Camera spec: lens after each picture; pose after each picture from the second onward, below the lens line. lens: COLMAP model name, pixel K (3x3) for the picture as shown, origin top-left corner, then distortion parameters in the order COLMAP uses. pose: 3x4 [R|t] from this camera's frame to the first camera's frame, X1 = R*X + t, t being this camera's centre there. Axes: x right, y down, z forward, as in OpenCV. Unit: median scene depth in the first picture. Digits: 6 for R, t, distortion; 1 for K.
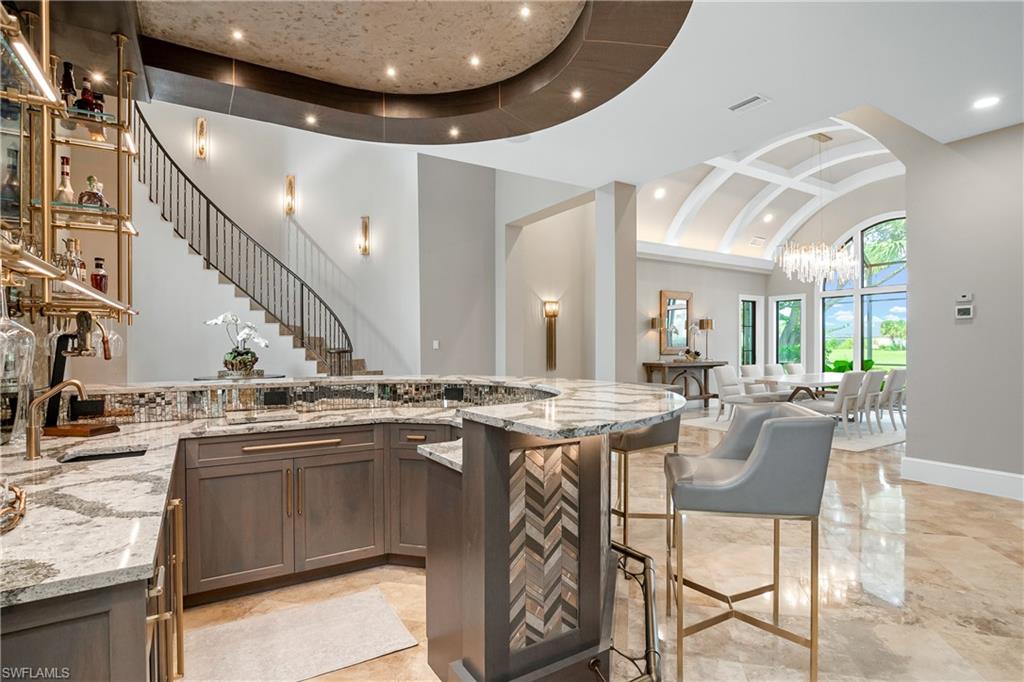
lens RADIAL K [[512.6, 0, 505.4], [0, 512.6, 348.8], [0, 0, 1]] dist [-0.002892, 0.000307]
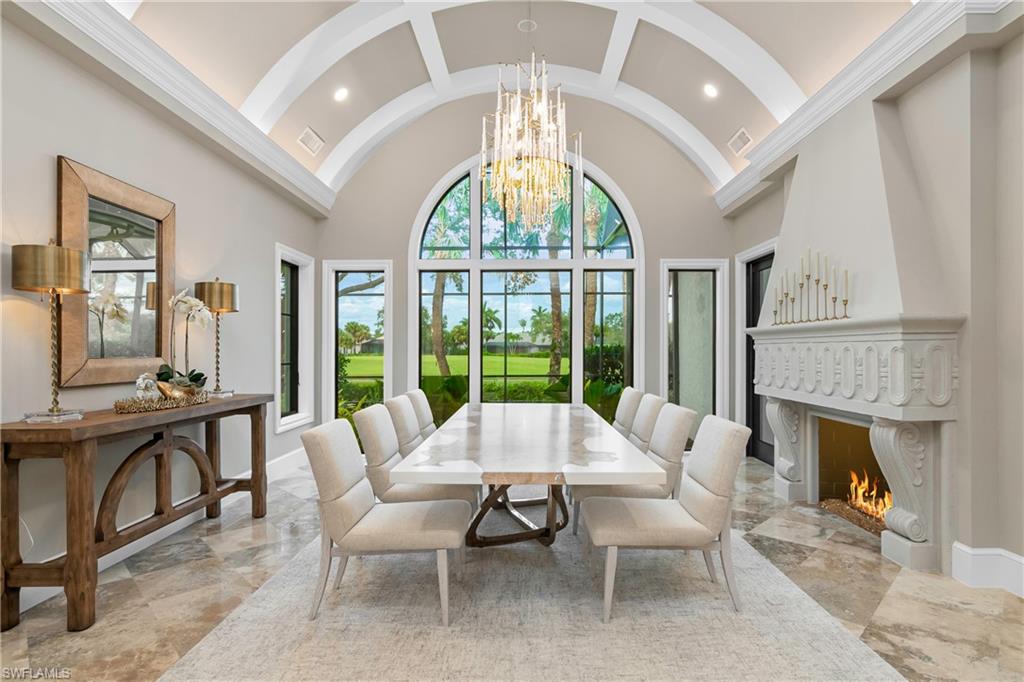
lens RADIAL K [[524.4, 0, 531.7], [0, 524.4, 350.1], [0, 0, 1]] dist [-0.004686, -0.000540]
pose [[0.500850, 0.004022, 0.865525, 0.184918], [0.008722, 0.999915, -0.009693, -0.004074], [-0.865490, 0.012404, 0.500772, 0.630477]]
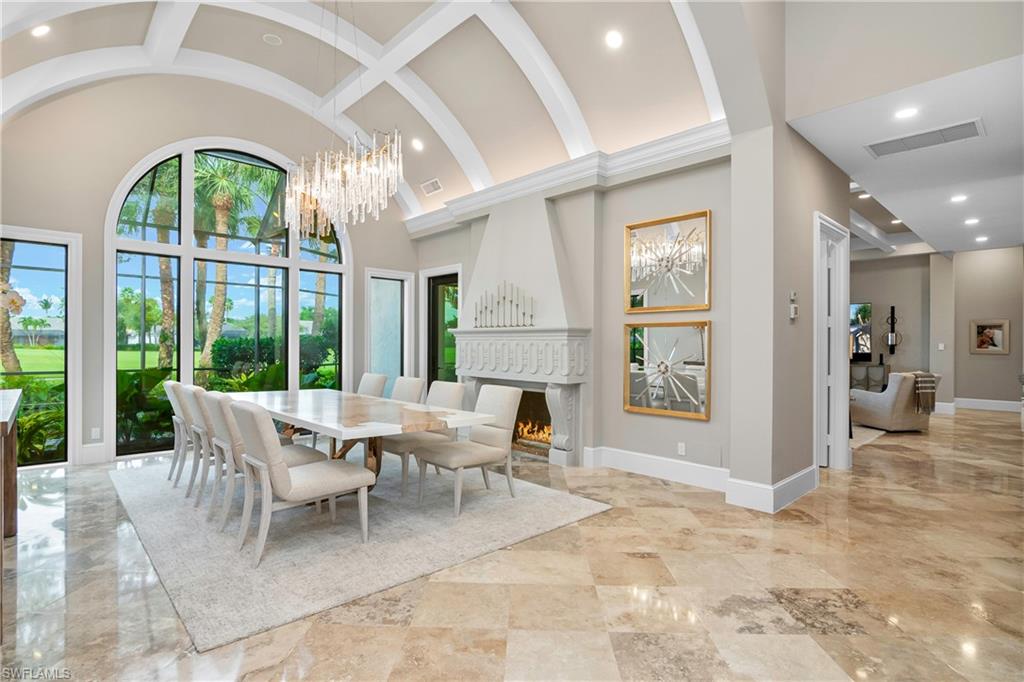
lens RADIAL K [[512.6, 0, 505.4], [0, 512.6, 348.8], [0, 0, 1]] dist [-0.002892, 0.000307]
pose [[-0.202844, -0.001608, 0.979210, 0.044254], [-0.000098, 0.999999, 0.001622, -0.002148], [-0.979211, 0.000233, -0.202844, 0.763409]]
